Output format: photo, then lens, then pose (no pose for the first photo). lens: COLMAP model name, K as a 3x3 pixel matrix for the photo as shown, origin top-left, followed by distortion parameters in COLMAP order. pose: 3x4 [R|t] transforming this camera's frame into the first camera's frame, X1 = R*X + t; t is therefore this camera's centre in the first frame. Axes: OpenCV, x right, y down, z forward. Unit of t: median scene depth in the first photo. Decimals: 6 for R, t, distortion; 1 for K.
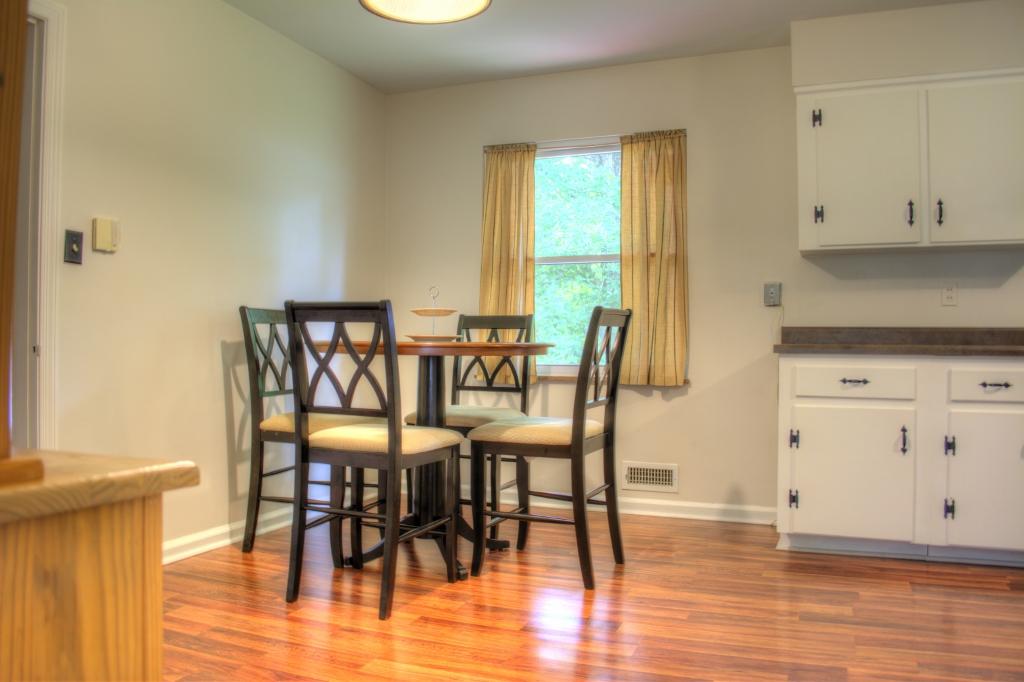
lens RADIAL K [[820.5, 0, 509.3], [0, 820.5, 340.3], [0, 0, 1]] dist [-0.083250, 0.008919]
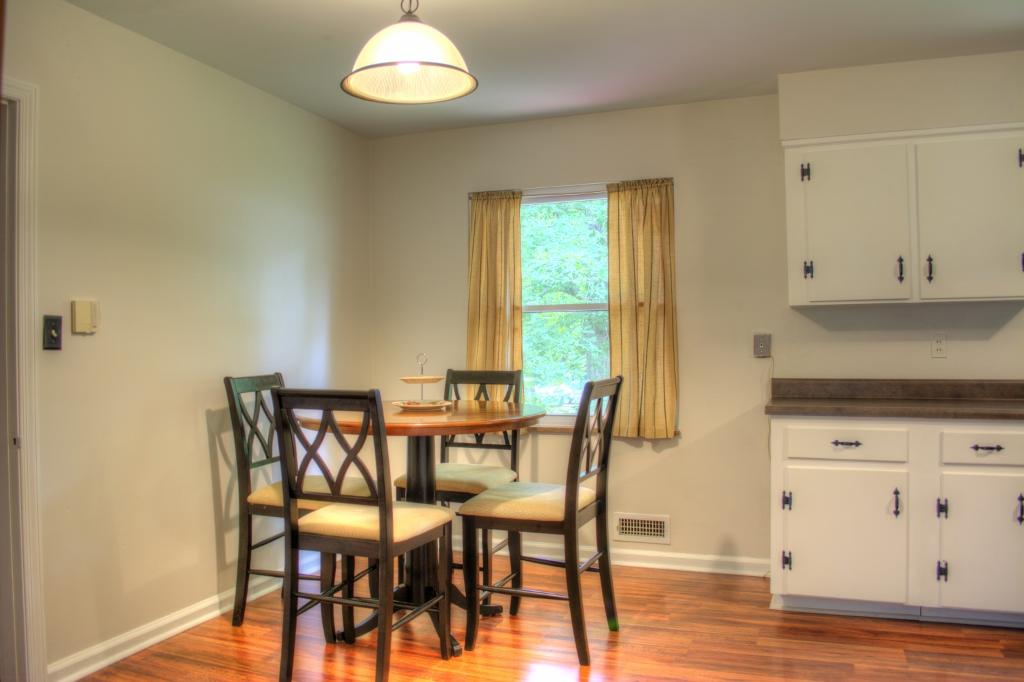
lens RADIAL K [[821.5, 0, 509.4], [0, 821.5, 339.5], [0, 0, 1]] dist [-0.083926, 0.010354]
pose [[0.999679, -0.016080, 0.019604, -0.005822], [0.016022, 0.999867, 0.003135, -0.088502], [-0.019652, -0.002820, 0.999803, 0.011977]]
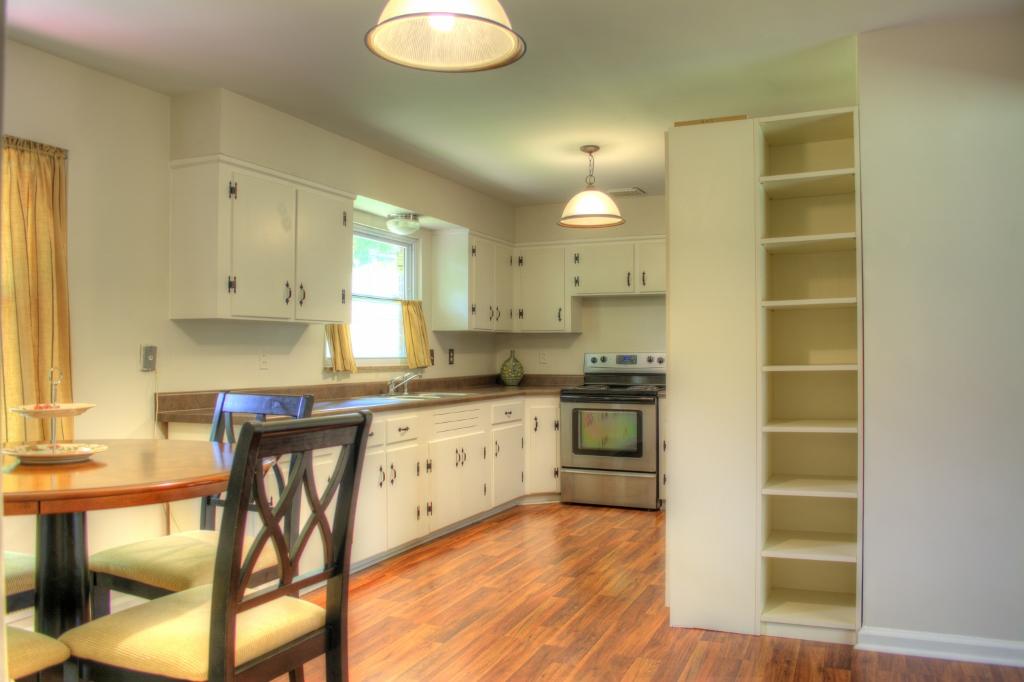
lens RADIAL K [[816.3, 0, 507.2], [0, 816.3, 339.3], [0, 0, 1]] dist [-0.073969, -0.002471]
pose [[0.024988, 0.011797, 0.999618, -0.712621], [-0.007822, 0.999902, -0.011605, -0.086328], [-0.999657, -0.007529, 0.025078, 0.699446]]
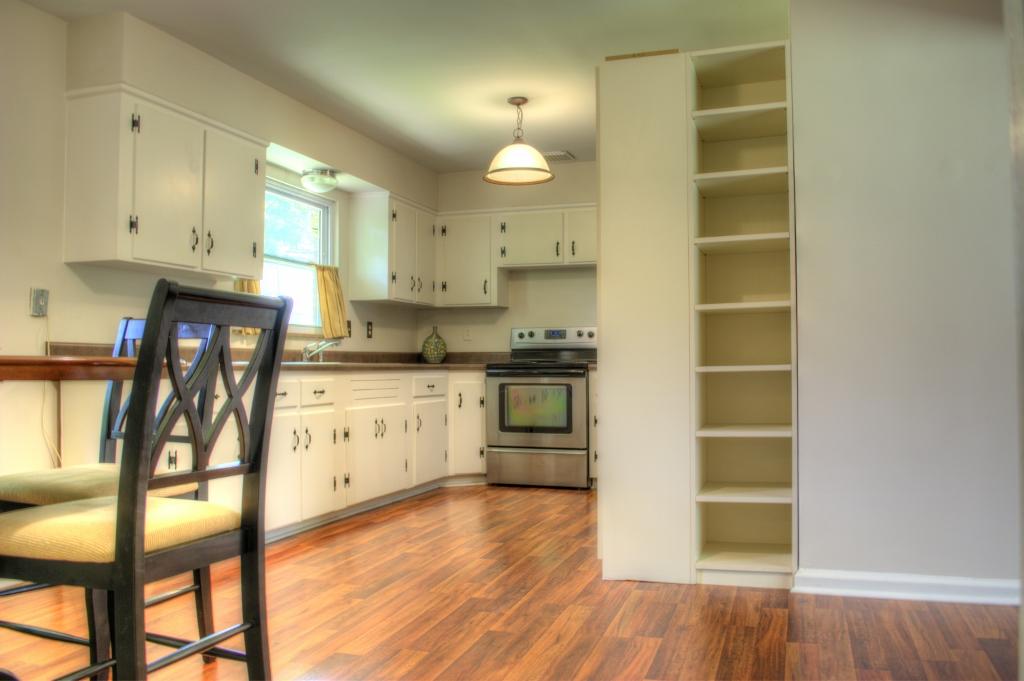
lens RADIAL K [[872.0, 0, 512.0], [0, 872.0, 340.5], [0, 0, 1]] dist [-0.079633, 0.012811]
pose [[-0.072578, 0.025715, 0.997031, -0.728595], [-0.006565, 0.999634, -0.026260, 0.004539], [-0.997341, -0.008451, -0.072383, 0.704521]]
